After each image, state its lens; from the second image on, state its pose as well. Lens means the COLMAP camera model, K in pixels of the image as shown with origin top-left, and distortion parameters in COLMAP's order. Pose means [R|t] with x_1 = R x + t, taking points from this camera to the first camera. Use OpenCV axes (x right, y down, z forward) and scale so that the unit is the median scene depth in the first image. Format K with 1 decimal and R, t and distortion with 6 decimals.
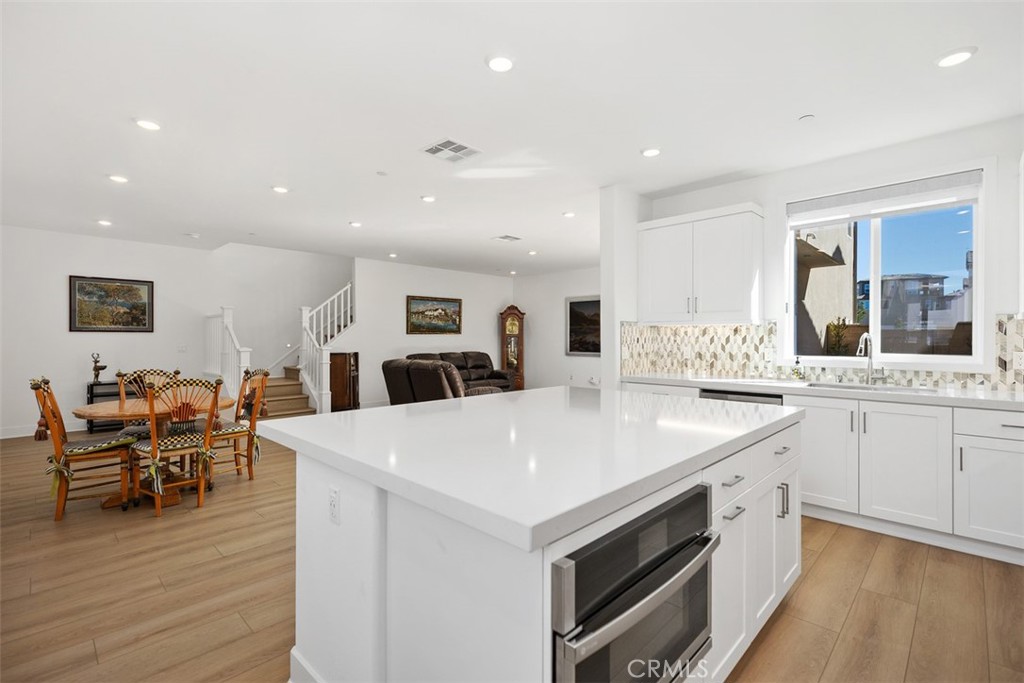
lens RADIAL K [[462.7, 0, 519.5], [0, 462.7, 341.3], [0, 0, 1]] dist [0.000794, -0.000004]
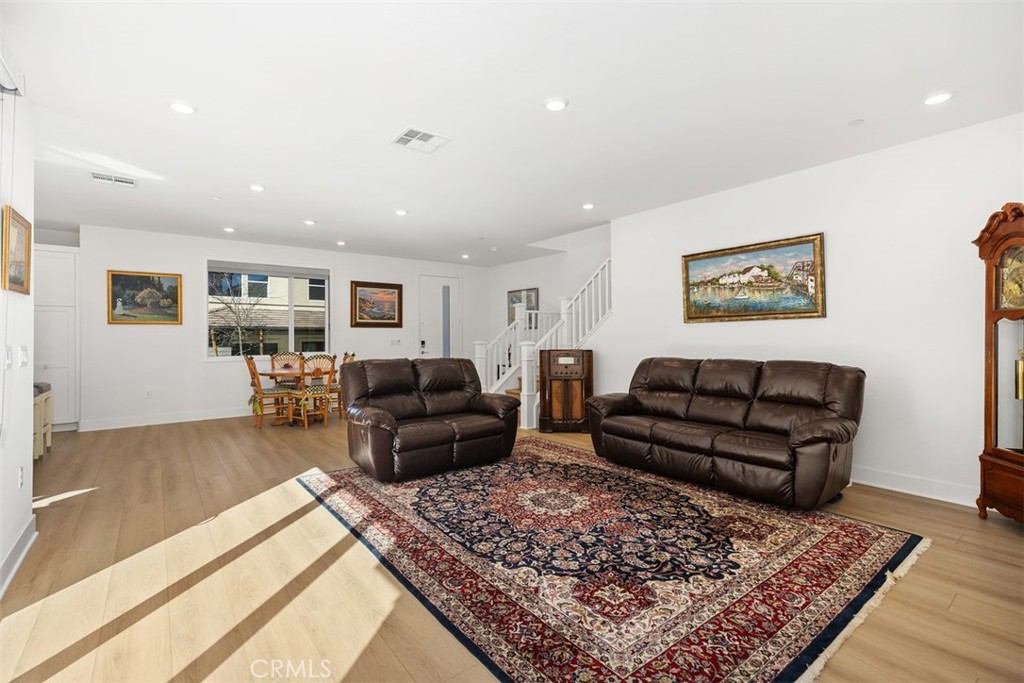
lens RADIAL K [[462.7, 0, 513.3], [0, 462.7, 333.6], [0, 0, 1]] dist [0.000794, -0.000004]
pose [[-0.144628, -0.005571, -0.989470, 0.733291], [-0.004445, 0.999978, -0.004981, 0.001835], [0.989476, 0.003678, -0.144649, 1.843041]]
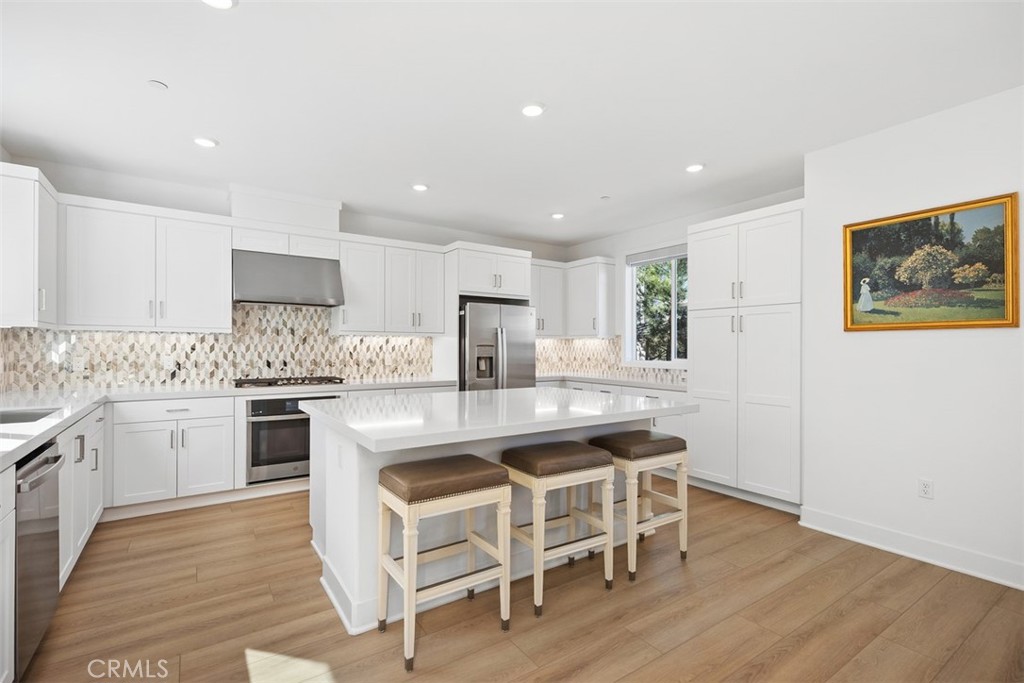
lens RADIAL K [[462.7, 0, 519.2], [0, 462.7, 344.9], [0, 0, 1]] dist [0.000794, -0.000004]
pose [[-0.981876, -0.002243, 0.189510, -0.130524], [-0.002143, 0.999997, 0.000736, -0.007651], [-0.189511, 0.000316, -0.981878, 1.211430]]
